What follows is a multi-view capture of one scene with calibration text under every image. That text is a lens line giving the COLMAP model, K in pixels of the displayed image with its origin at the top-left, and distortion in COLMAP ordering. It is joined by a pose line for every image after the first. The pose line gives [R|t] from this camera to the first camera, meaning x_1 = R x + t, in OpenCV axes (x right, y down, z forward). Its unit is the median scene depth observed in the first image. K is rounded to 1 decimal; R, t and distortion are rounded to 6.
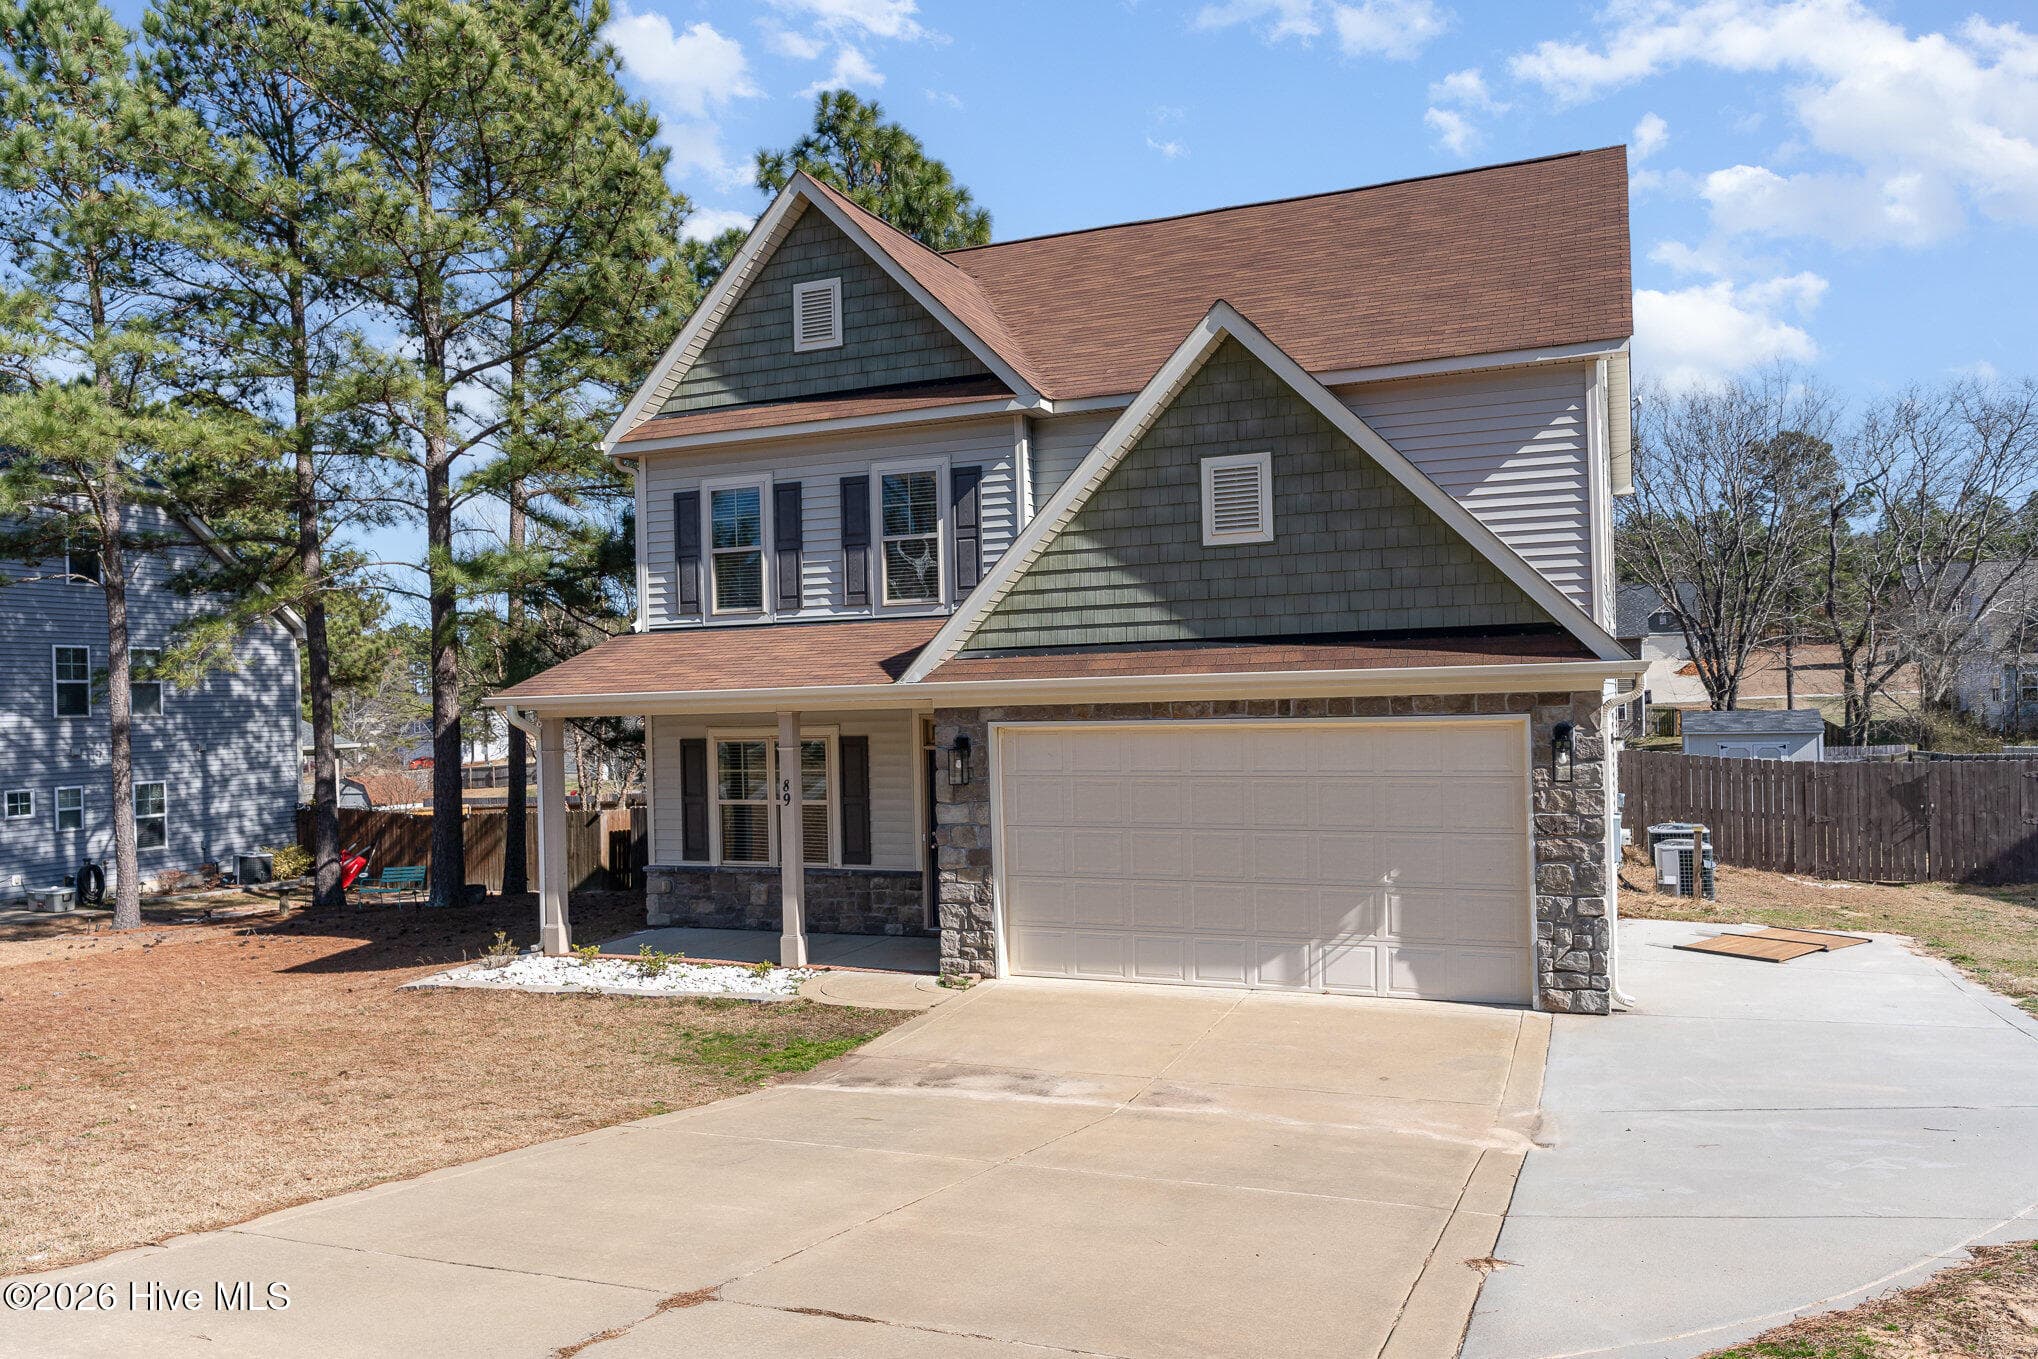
lens RADIAL K [[1398.7, 0, 1039.6], [0, 1398.7, 679.4], [0, 0, 1]] dist [0.001903, -0.009176]
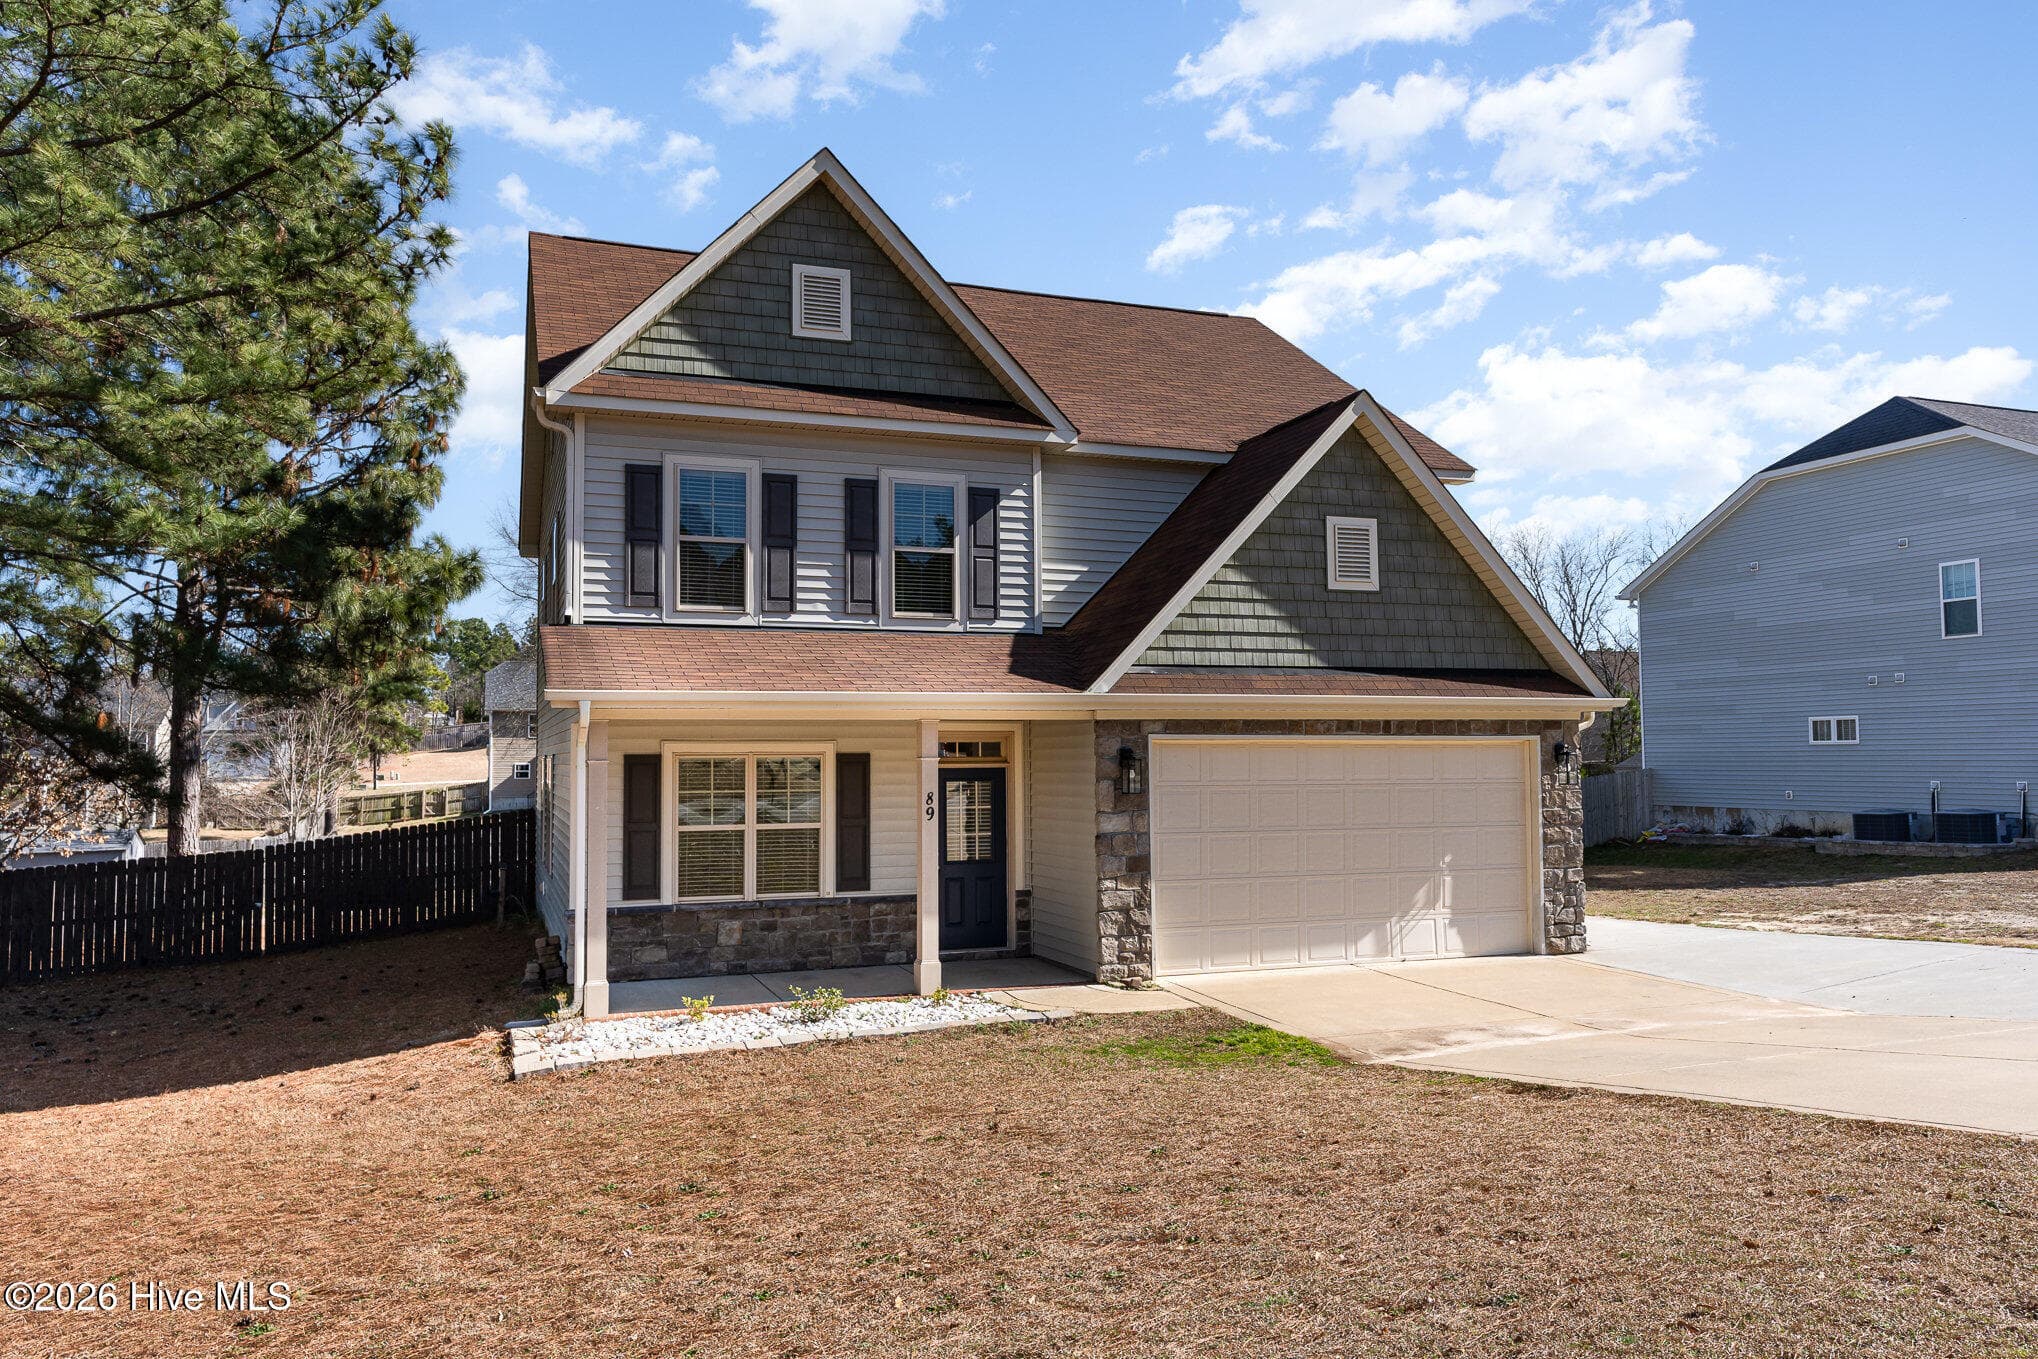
lens RADIAL K [[1349.3, 0, 989.5], [0, 1349.3, 668.4], [0, 0, 1]] dist [-0.006017, 0.011823]
pose [[0.749140, 0.063120, 0.659398, -0.787758], [-0.021396, 0.997236, -0.071151, 0.054969], [-0.662066, 0.039194, 0.748420, 0.311334]]
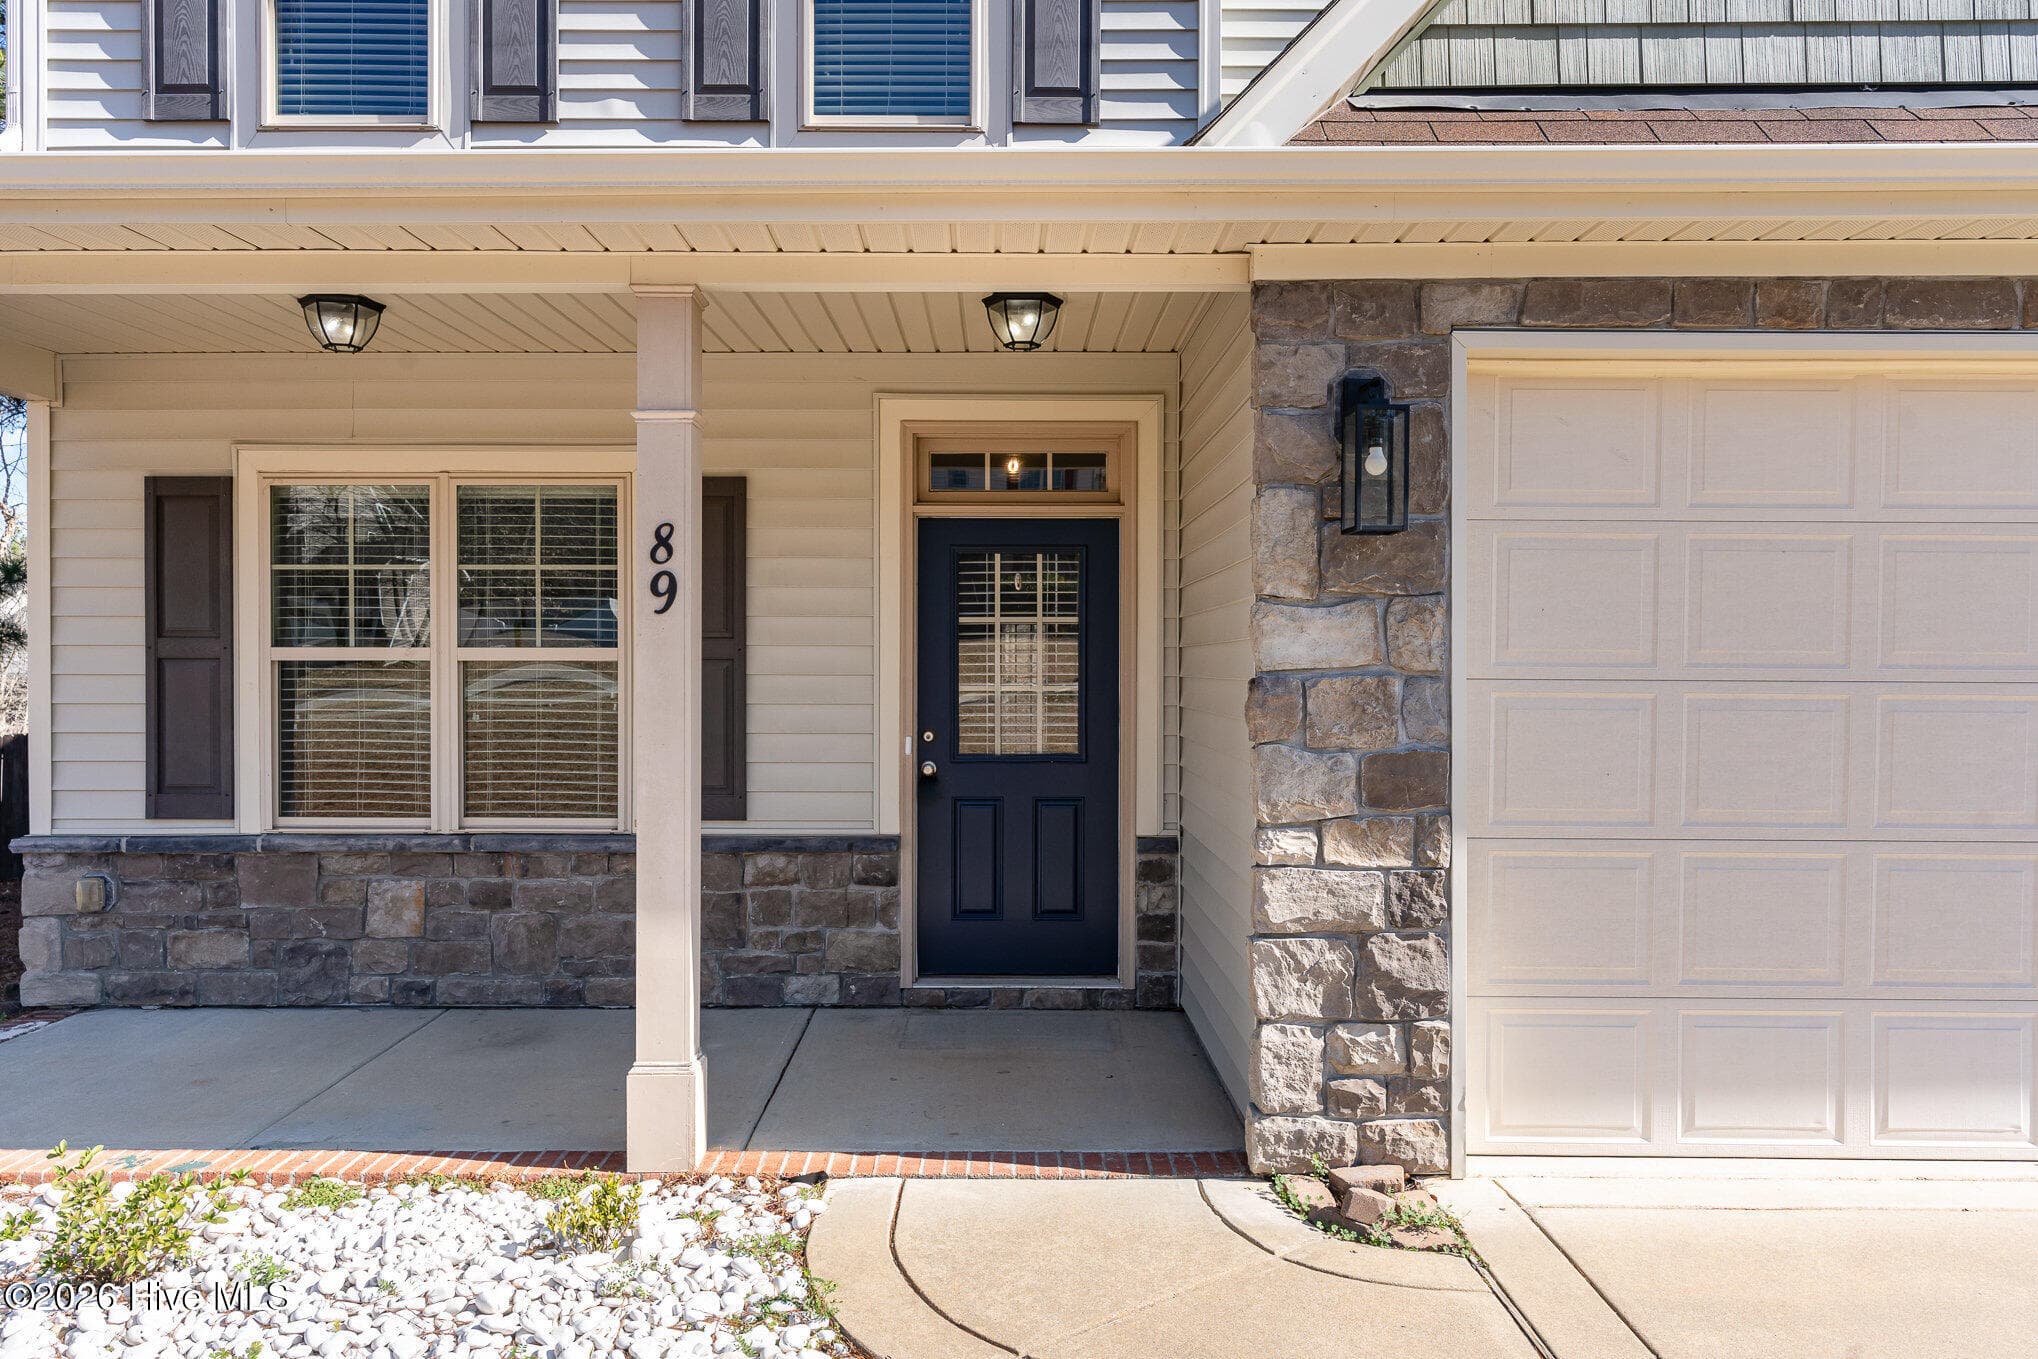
lens RADIAL K [[1398.7, 0, 986.6], [0, 1398.7, 666.2], [0, 0, 1]] dist [0.001903, -0.009176]
pose [[0.929736, 0.025400, 0.367349, -0.235417], [-0.030895, 0.999481, 0.009086, 0.101268], [-0.366928, -0.019797, 0.930039, 0.743004]]
